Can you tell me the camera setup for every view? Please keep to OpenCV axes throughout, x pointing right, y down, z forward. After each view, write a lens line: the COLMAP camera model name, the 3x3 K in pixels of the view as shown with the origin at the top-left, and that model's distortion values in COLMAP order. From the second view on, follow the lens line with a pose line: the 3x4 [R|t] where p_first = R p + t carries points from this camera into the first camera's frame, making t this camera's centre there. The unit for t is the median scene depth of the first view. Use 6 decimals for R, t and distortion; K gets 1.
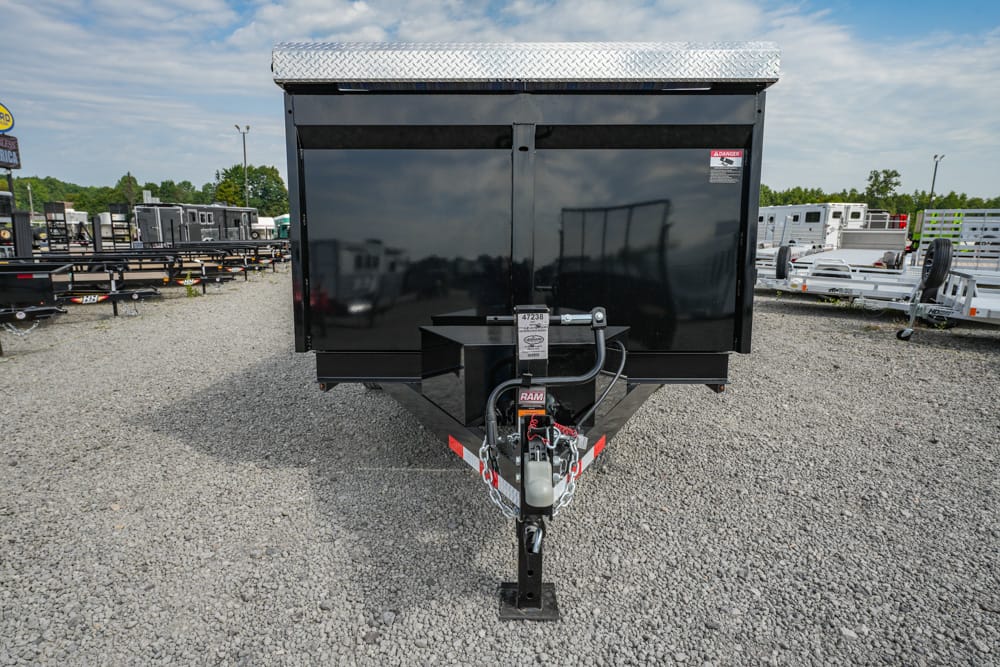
lens RADIAL K [[565.8, 0, 500.0], [0, 565.8, 333.5], [0, 0, 1]] dist [0.006555, 0.000975]
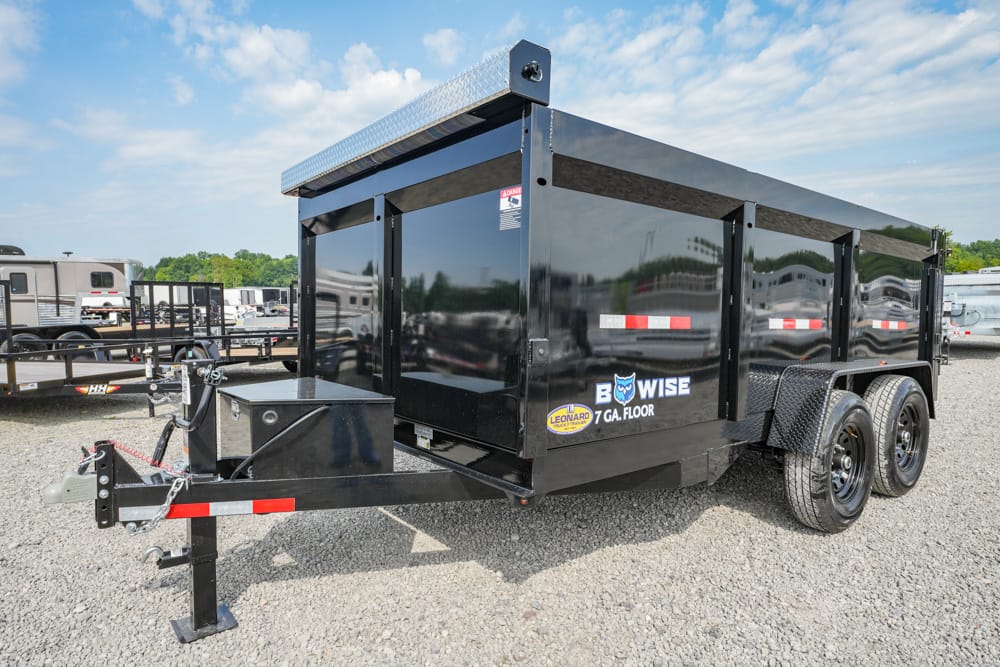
lens RADIAL K [[592.5, 0, 496.0], [0, 592.5, 347.9], [0, 0, 1]] dist [-0.000009, 0.000791]
pose [[0.625872, 0.049285, -0.778367, 1.022046], [-0.118837, 0.992374, -0.032720, -0.076710], [0.770819, 0.112978, 0.626956, 0.499065]]
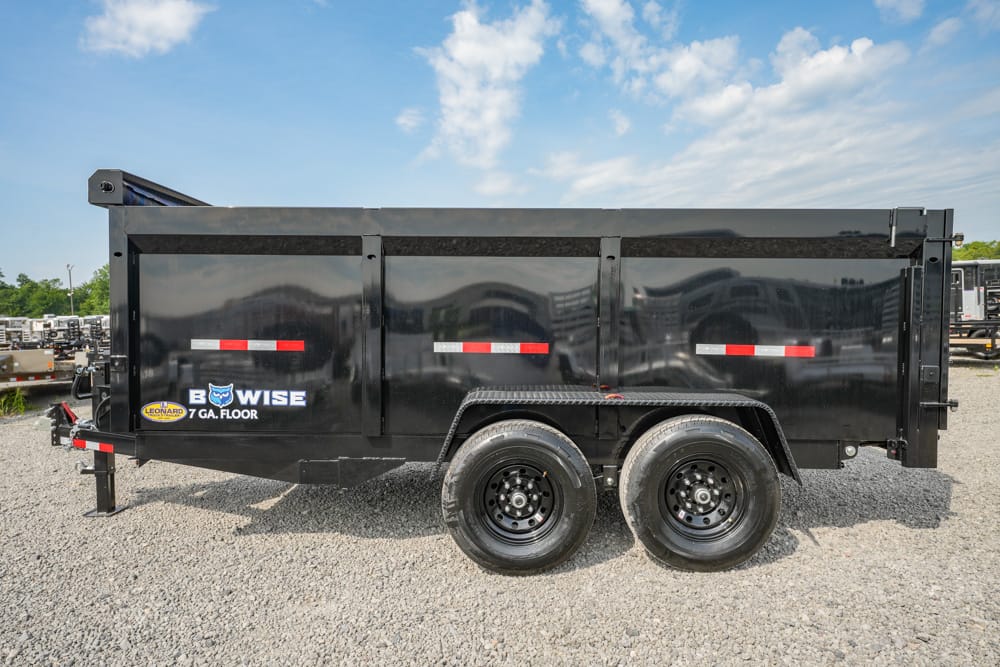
lens RADIAL K [[598.6, 0, 500.0], [0, 598.6, 333.5], [0, 0, 1]] dist [0.003515, 0.000990]
pose [[-0.026841, 0.022274, -0.999392, 1.646352], [-0.140226, 0.989783, 0.025826, -0.304951], [0.989756, 0.140834, -0.023444, 1.814913]]
